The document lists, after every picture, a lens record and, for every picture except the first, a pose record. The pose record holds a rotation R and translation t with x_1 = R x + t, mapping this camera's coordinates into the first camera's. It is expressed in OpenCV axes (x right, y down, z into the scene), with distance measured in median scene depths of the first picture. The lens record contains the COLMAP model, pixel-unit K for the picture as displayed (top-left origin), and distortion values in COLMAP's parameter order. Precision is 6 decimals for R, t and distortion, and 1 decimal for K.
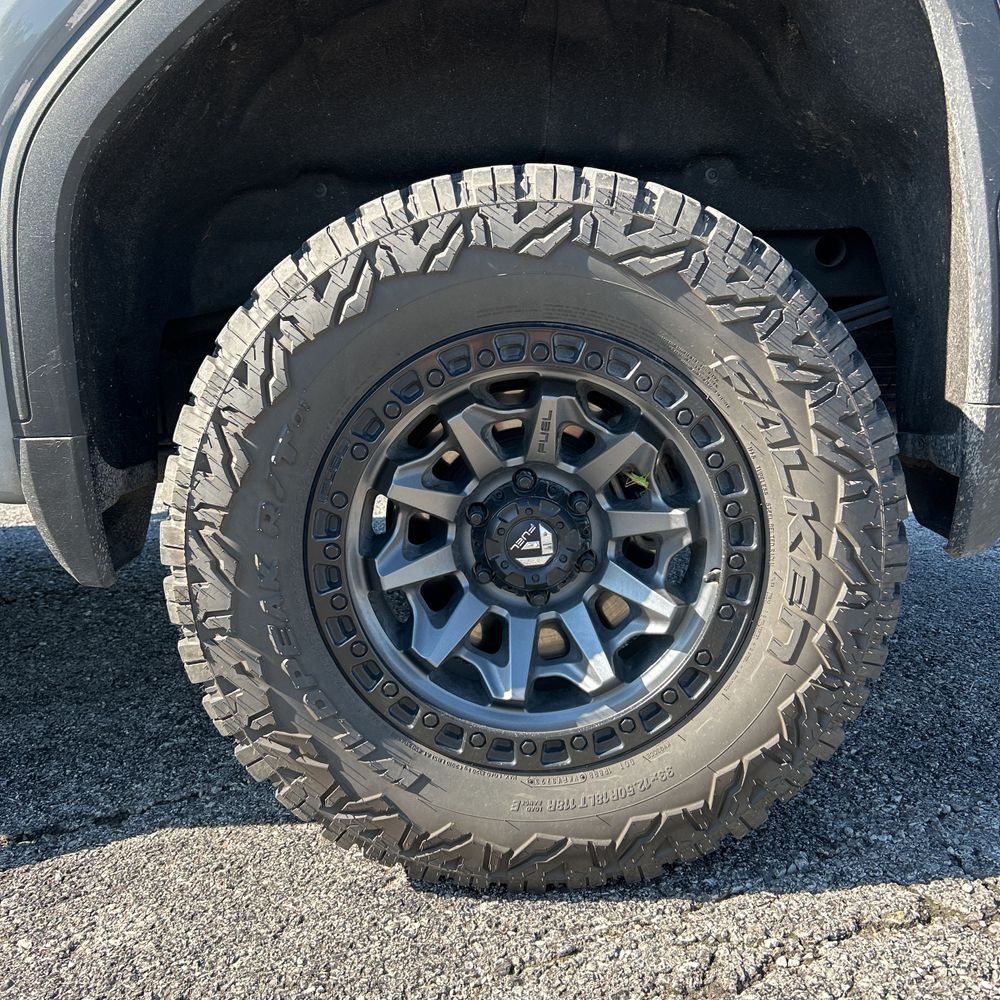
lens RADIAL K [[999.6, 0, 482.9], [0, 999.6, 501.3], [0, 0, 1]] dist [0.018936, 0.000000]
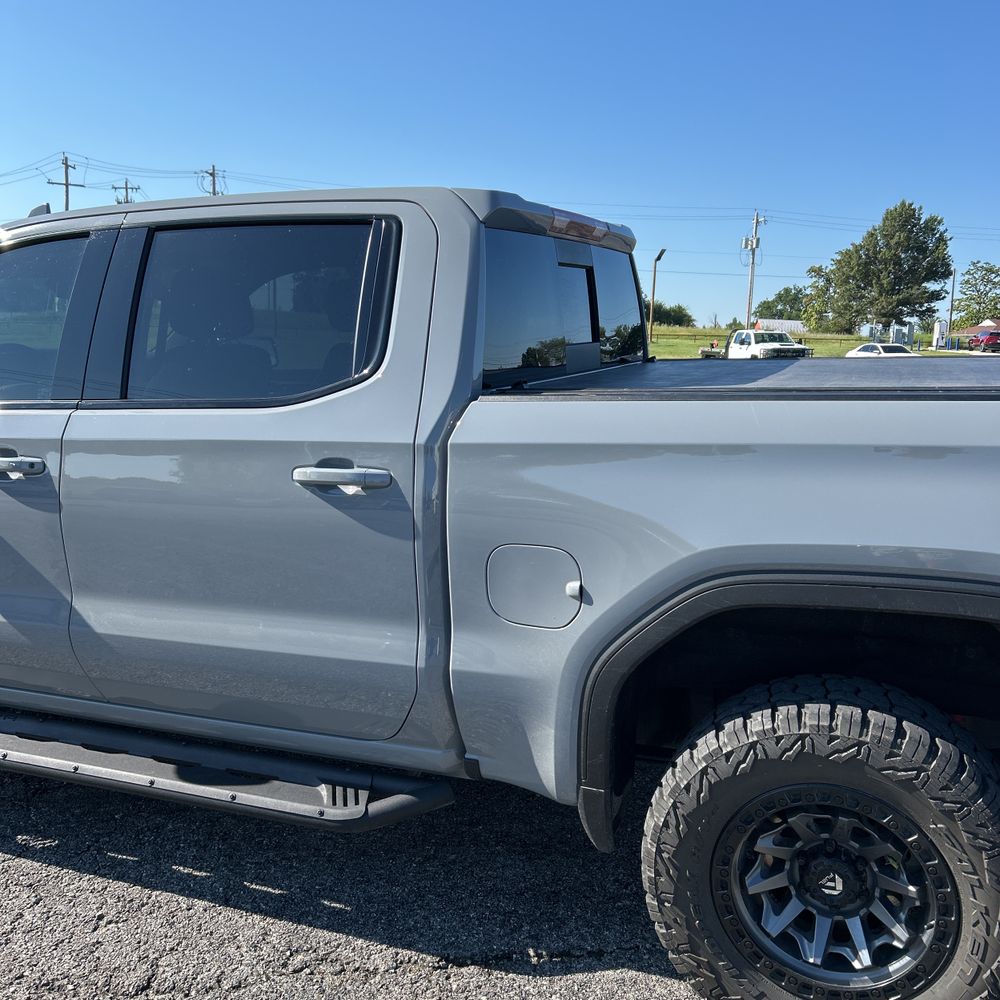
lens RADIAL K [[999.6, 0, 495.5], [0, 999.6, 498.4], [0, 0, 1]] dist [0.018936, 0.000000]
pose [[0.930237, 0.073461, -0.359532, 0.092786], [-0.073457, 0.997204, 0.013694, -0.697510], [0.359533, 0.013672, 0.933032, -1.073100]]
